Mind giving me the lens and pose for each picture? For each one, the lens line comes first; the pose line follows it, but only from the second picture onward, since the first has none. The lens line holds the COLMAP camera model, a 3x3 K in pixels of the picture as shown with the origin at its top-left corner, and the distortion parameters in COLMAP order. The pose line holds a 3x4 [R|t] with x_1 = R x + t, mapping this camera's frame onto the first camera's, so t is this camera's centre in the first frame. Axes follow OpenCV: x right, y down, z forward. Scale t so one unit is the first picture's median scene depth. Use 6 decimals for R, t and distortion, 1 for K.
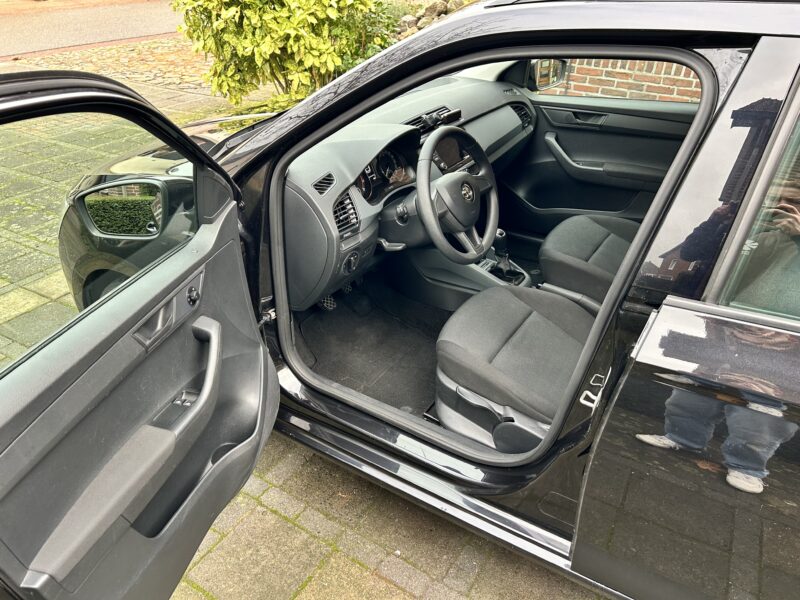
lens RADIAL K [[601.8, 0, 397.4], [0, 601.8, 300.3], [0, 0, 1]] dist [0.041150, -0.038623]
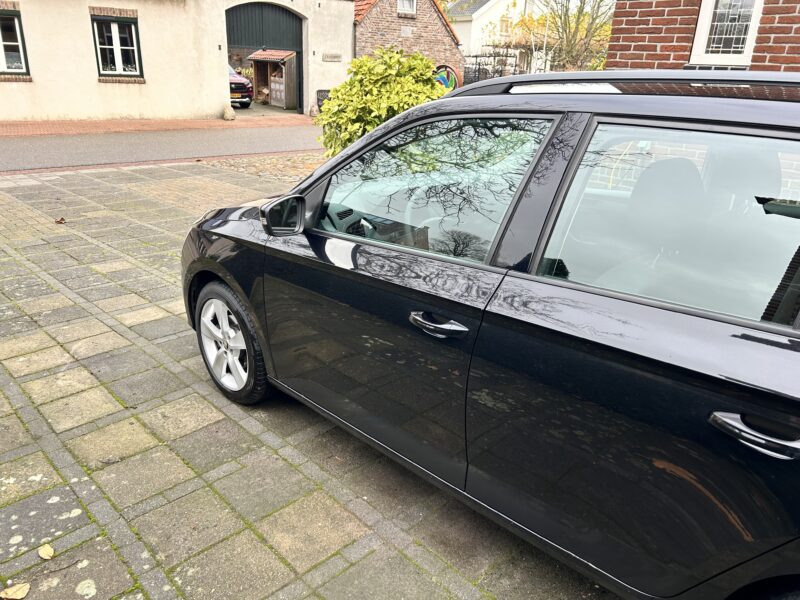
lens RADIAL K [[601.8, 0, 399.8], [0, 601.8, 300.1], [0, 0, 1]] dist [0.041150, -0.038623]
pose [[0.973466, 0.098563, -0.206516, 0.208401], [-0.136017, 0.974978, -0.175831, 0.156977], [0.184019, 0.199255, 0.962515, -0.214322]]
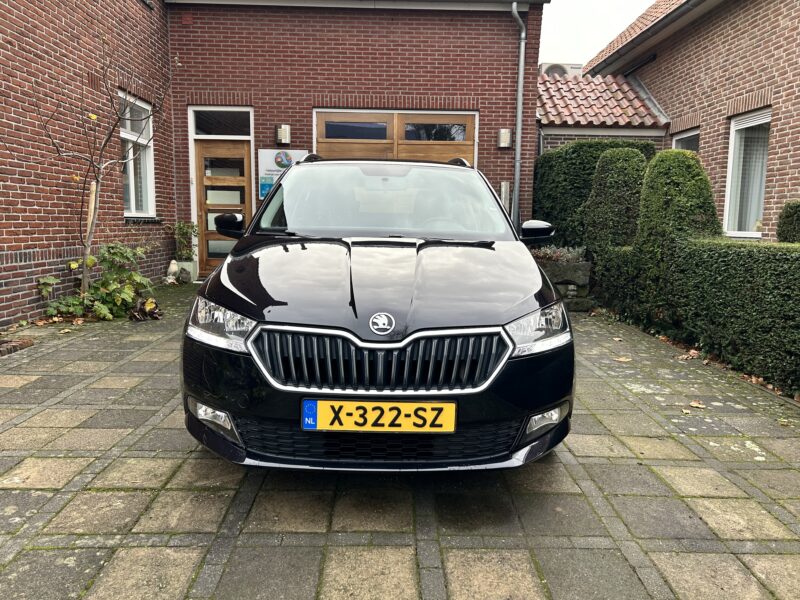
lens RADIAL K [[601.8, 0, 406.5], [0, 601.8, 299.6], [0, 0, 1]] dist [0.041150, -0.038623]
pose [[-0.567391, -0.128200, 0.813408, -1.105424], [0.415271, 0.808447, 0.417089, -0.652993], [-0.711068, 0.574437, -0.405468, 1.401710]]
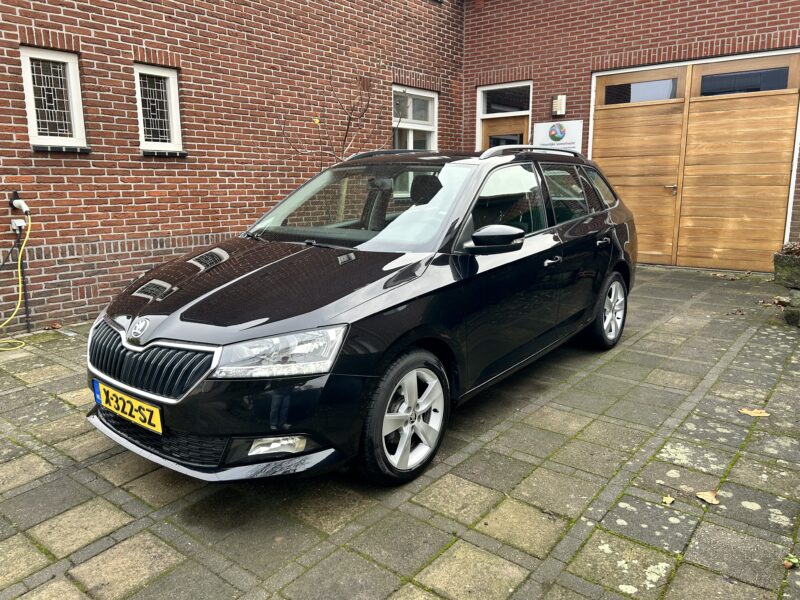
lens RADIAL K [[601.8, 0, 396.9], [0, 601.8, 299.9], [0, 0, 1]] dist [0.041150, -0.038623]
pose [[0.100103, -0.207283, 0.973146, -1.314667], [0.531167, 0.838160, 0.123892, -0.232597], [-0.841333, 0.504501, 0.194004, 0.545895]]
